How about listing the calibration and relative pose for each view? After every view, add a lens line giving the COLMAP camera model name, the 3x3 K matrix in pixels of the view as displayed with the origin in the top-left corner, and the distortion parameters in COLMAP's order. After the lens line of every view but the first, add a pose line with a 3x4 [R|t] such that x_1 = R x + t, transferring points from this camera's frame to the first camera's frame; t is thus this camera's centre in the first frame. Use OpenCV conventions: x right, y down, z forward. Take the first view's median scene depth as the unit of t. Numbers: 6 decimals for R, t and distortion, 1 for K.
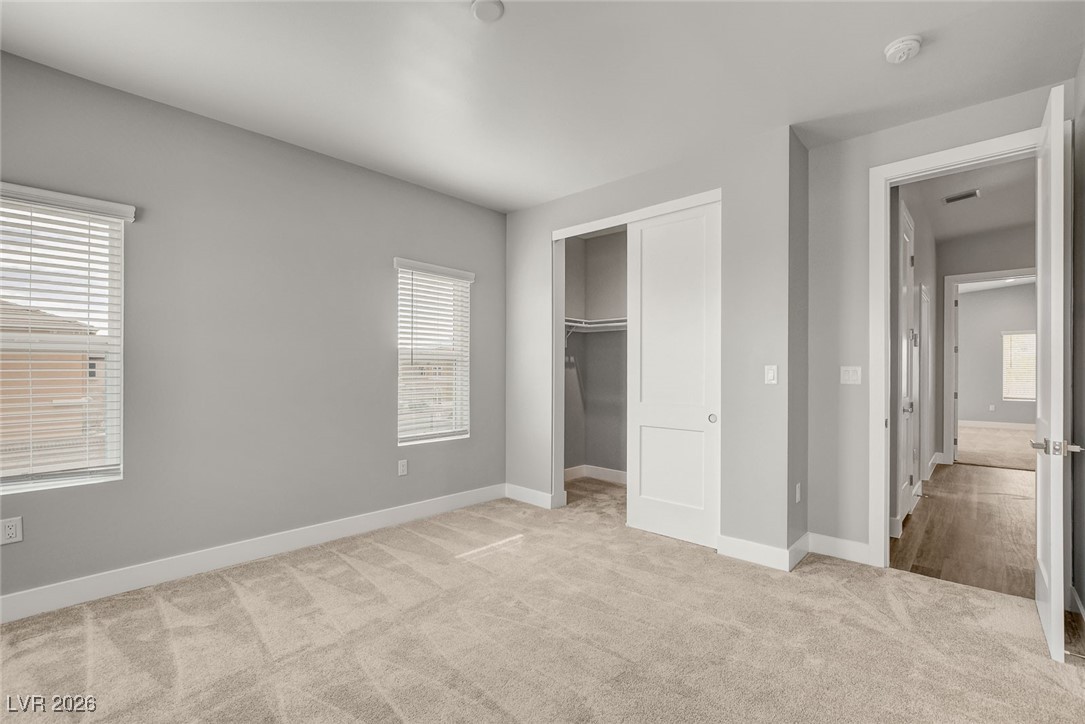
lens RADIAL K [[490.4, 0, 550.9], [0, 490.4, 364.4], [0, 0, 1]] dist [-0.015214, 0.000743]
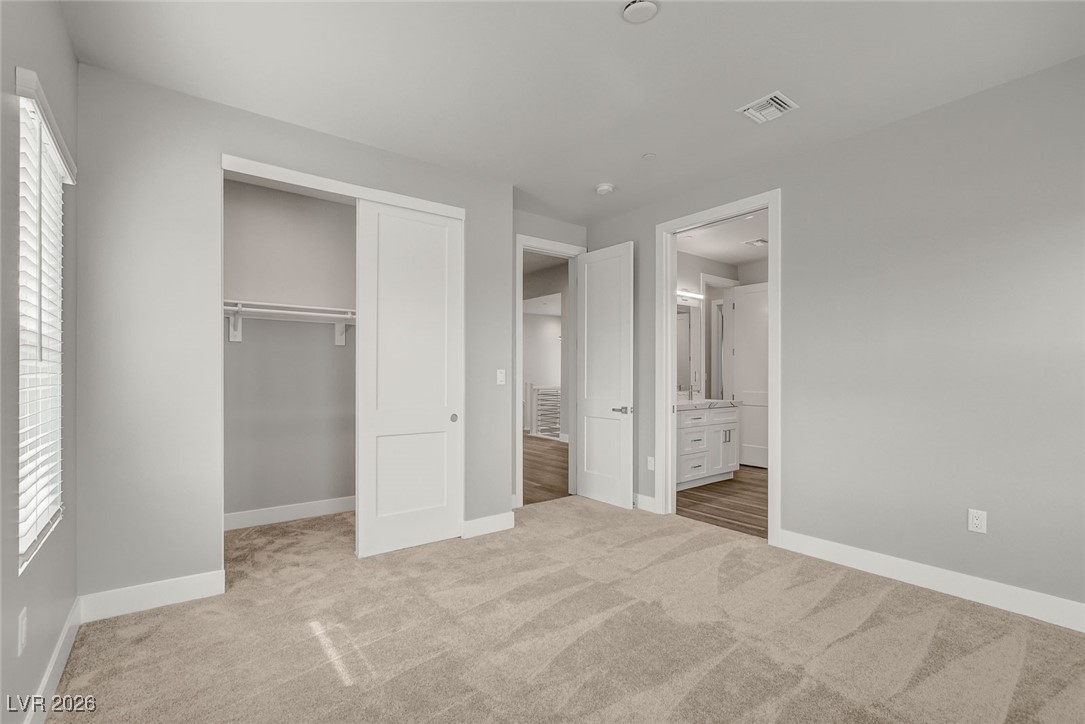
lens RADIAL K [[490.4, 0, 540.8], [0, 490.4, 363.1], [0, 0, 1]] dist [-0.015214, 0.000743]
pose [[0.167854, 0.019364, 0.985622, -0.625394], [-0.016629, 0.999720, -0.016809, 0.003531], [-0.985672, -0.013569, 0.168129, 0.558059]]
